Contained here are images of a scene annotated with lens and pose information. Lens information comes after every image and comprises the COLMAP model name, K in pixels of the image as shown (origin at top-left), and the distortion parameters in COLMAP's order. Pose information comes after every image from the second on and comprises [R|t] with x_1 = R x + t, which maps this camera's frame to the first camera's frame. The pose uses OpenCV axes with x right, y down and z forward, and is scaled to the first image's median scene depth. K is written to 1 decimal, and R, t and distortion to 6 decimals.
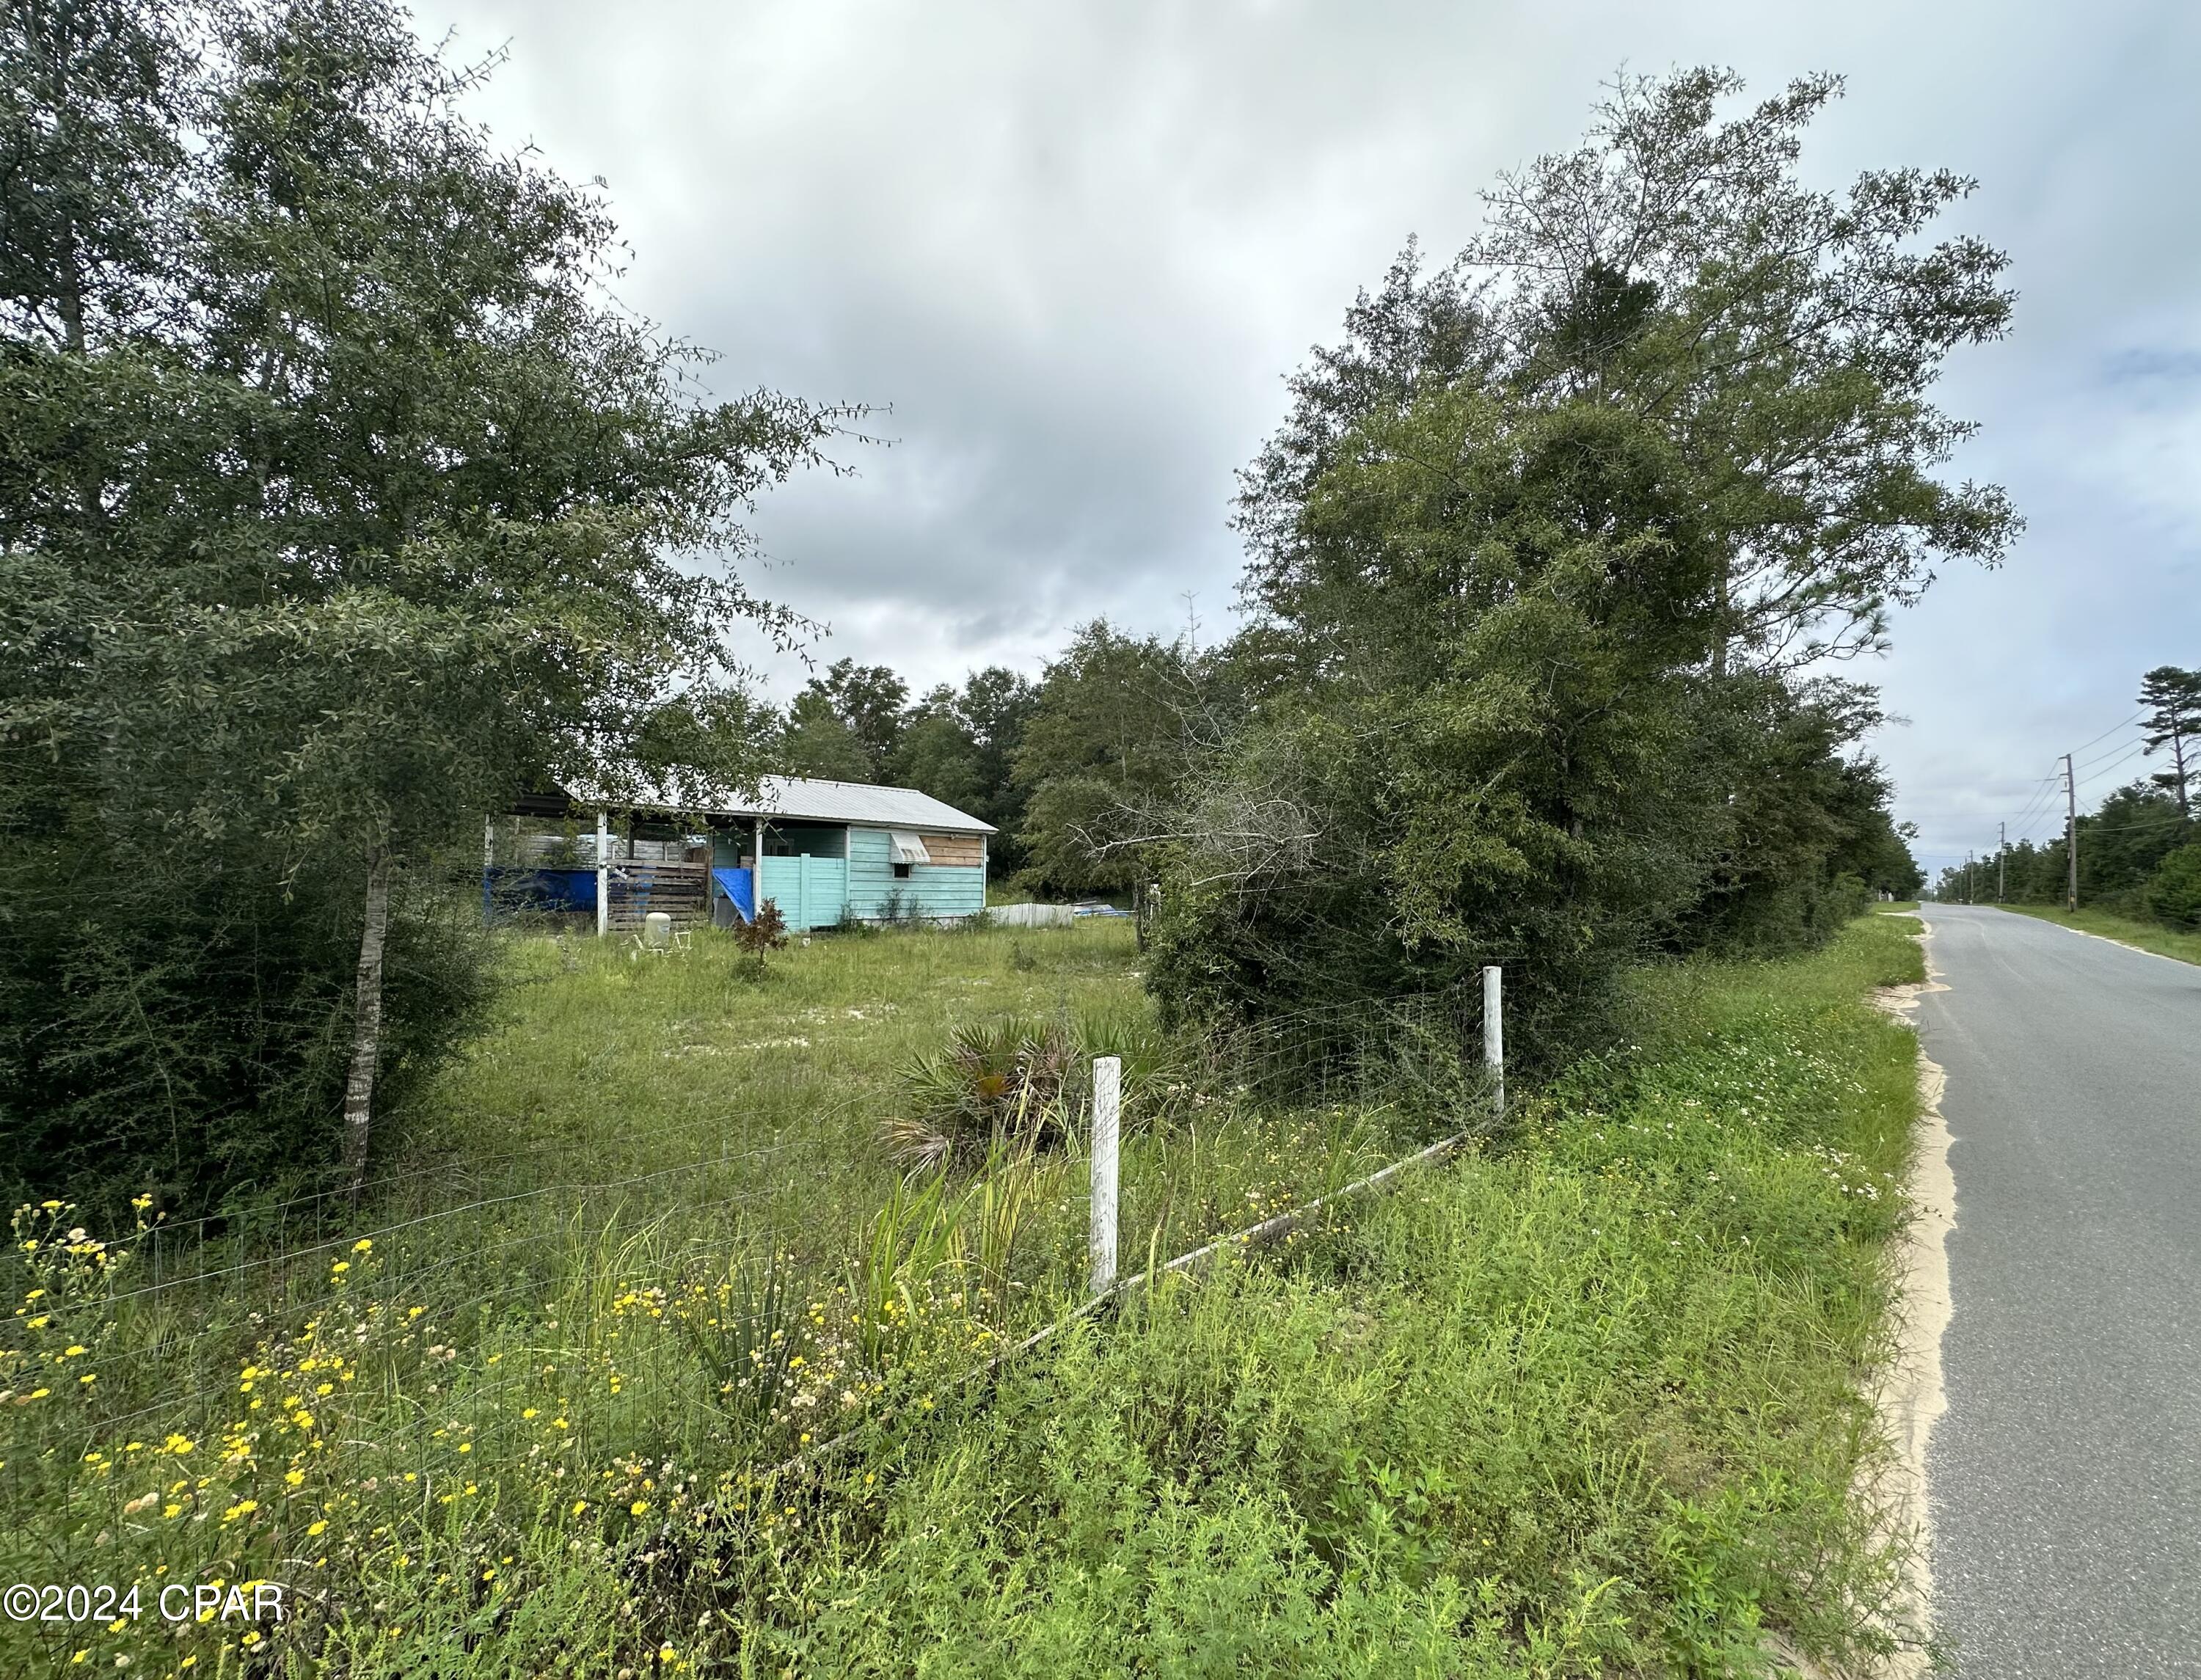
lens RADIAL K [[1034.4, 0, 1131.5], [0, 1034.4, 843.2], [0, 0, 1]] dist [0.002273, 0.002515]
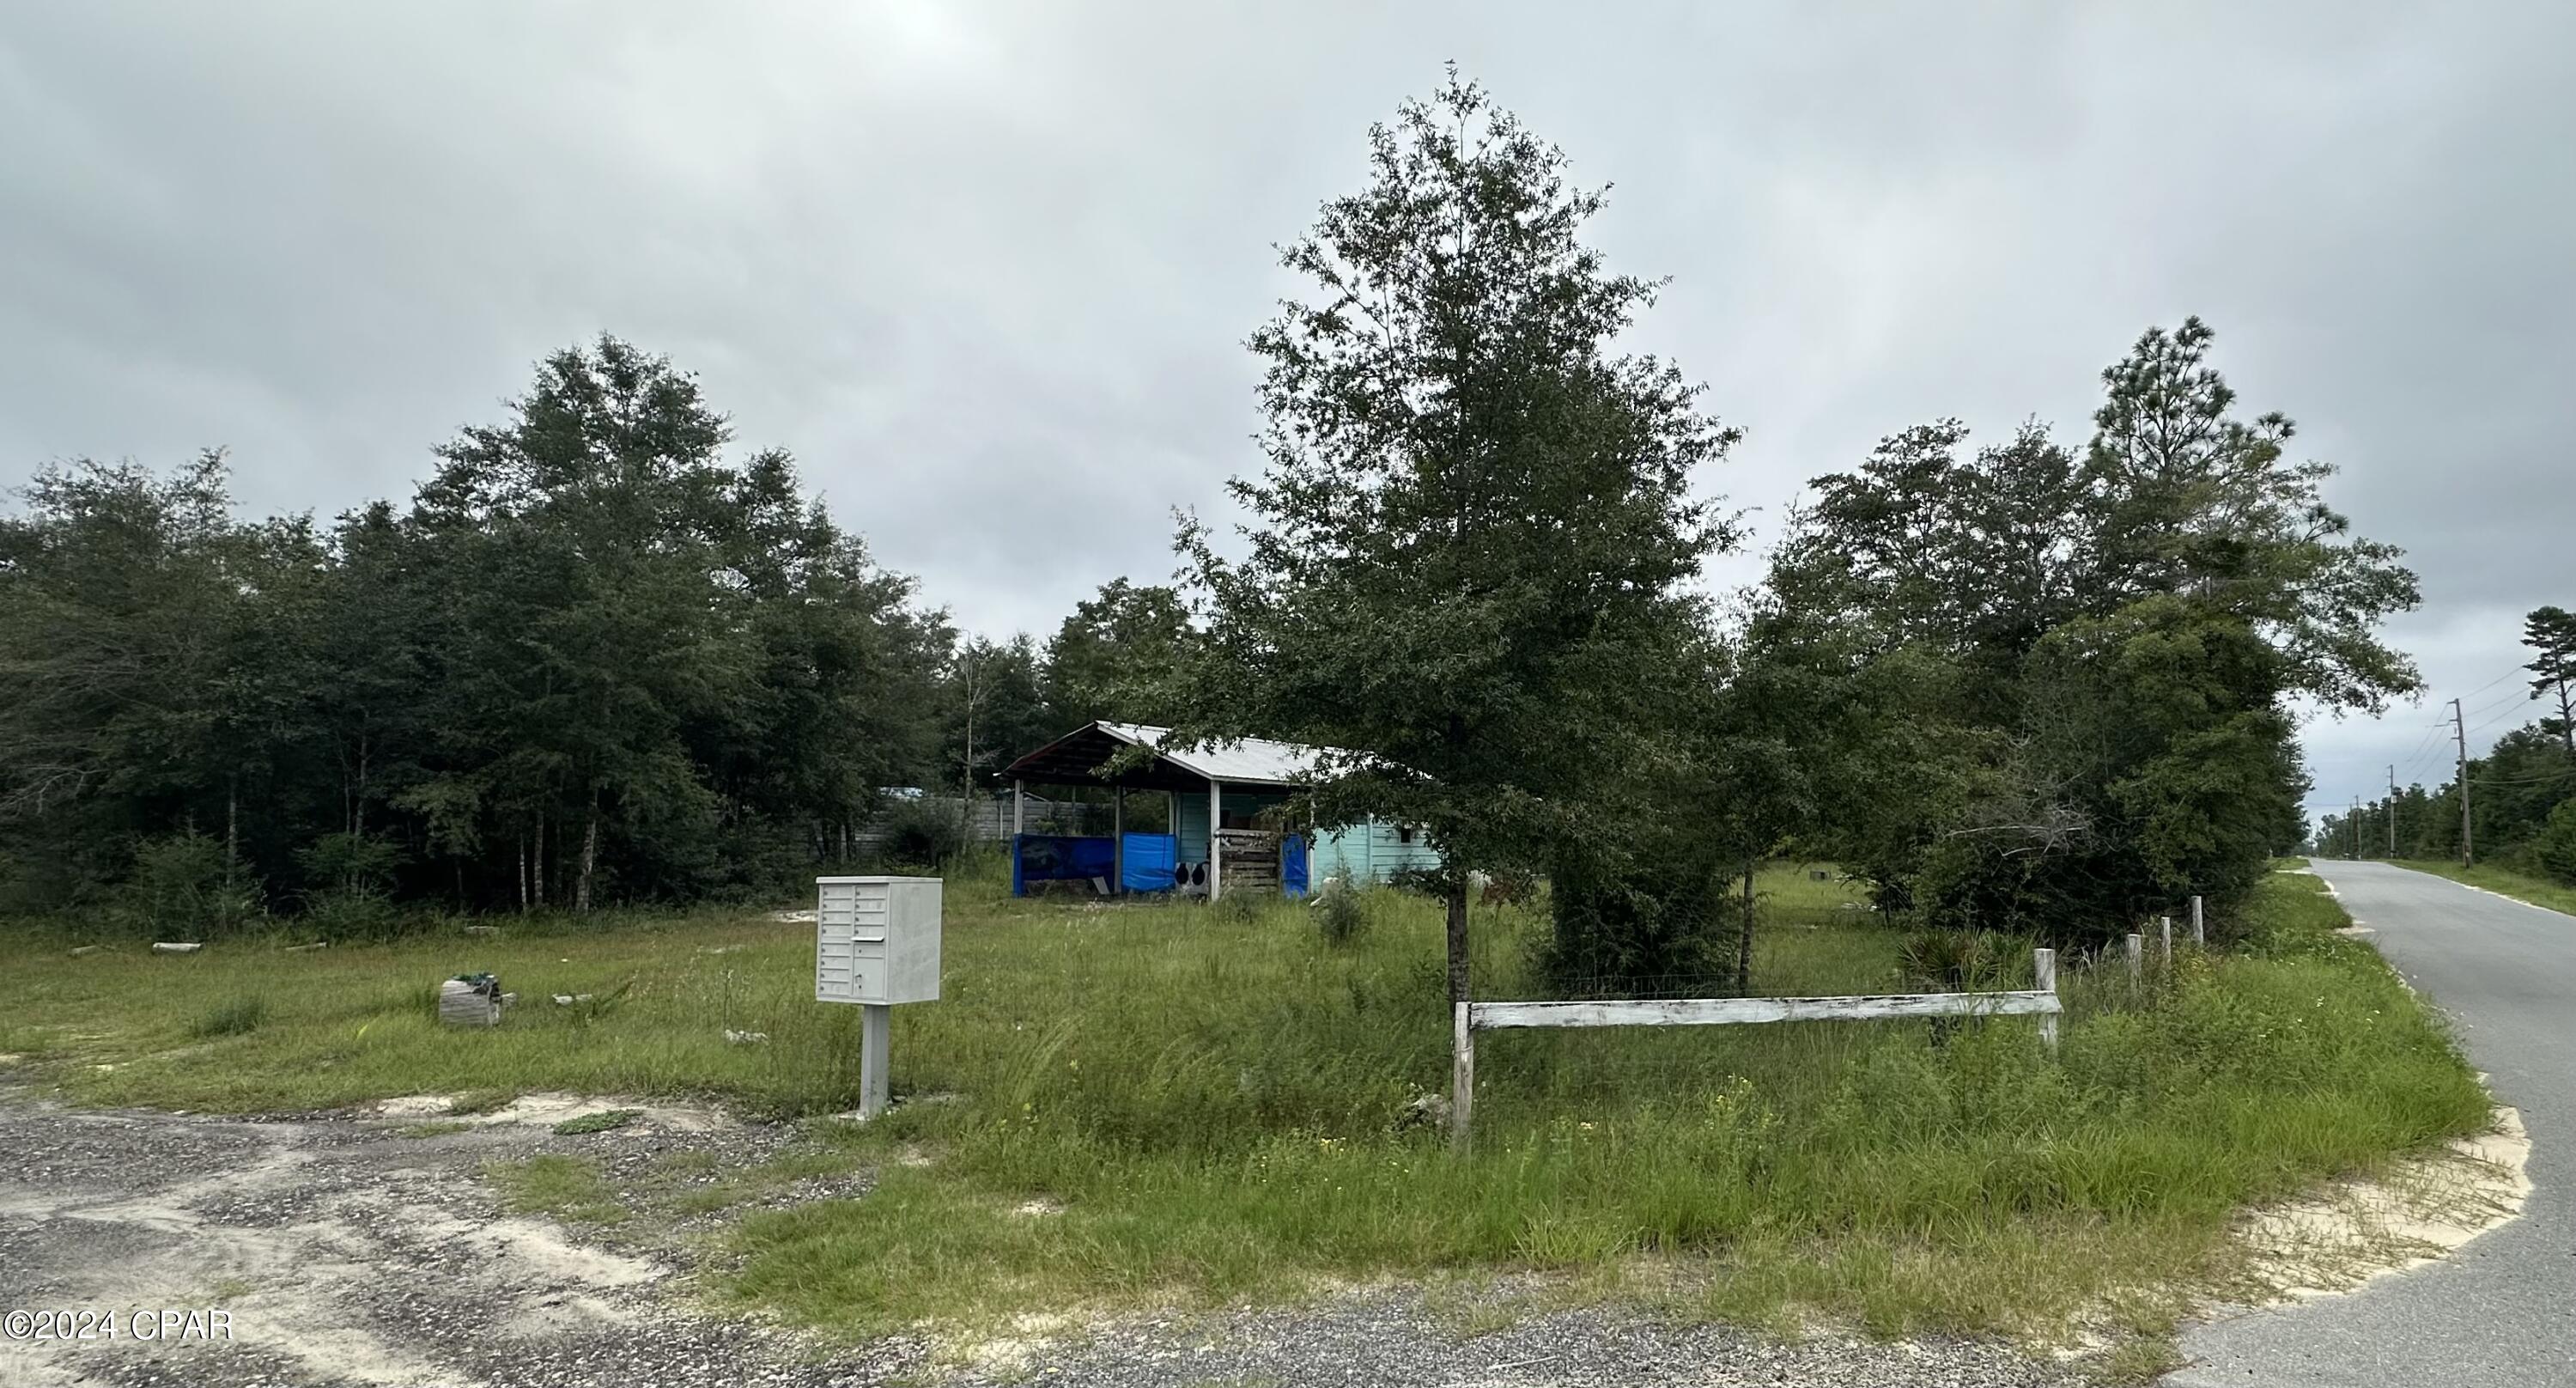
lens RADIAL K [[1603.4, 0, 1292.9], [0, 1603.4, 690.7], [0, 0, 1]] dist [0.007458, 0.002981]
pose [[0.994425, 0.002769, 0.105414, -0.274639], [0.002613, 0.998701, -0.050887, -0.020029], [-0.105418, 0.050879, 0.993126, -0.310025]]
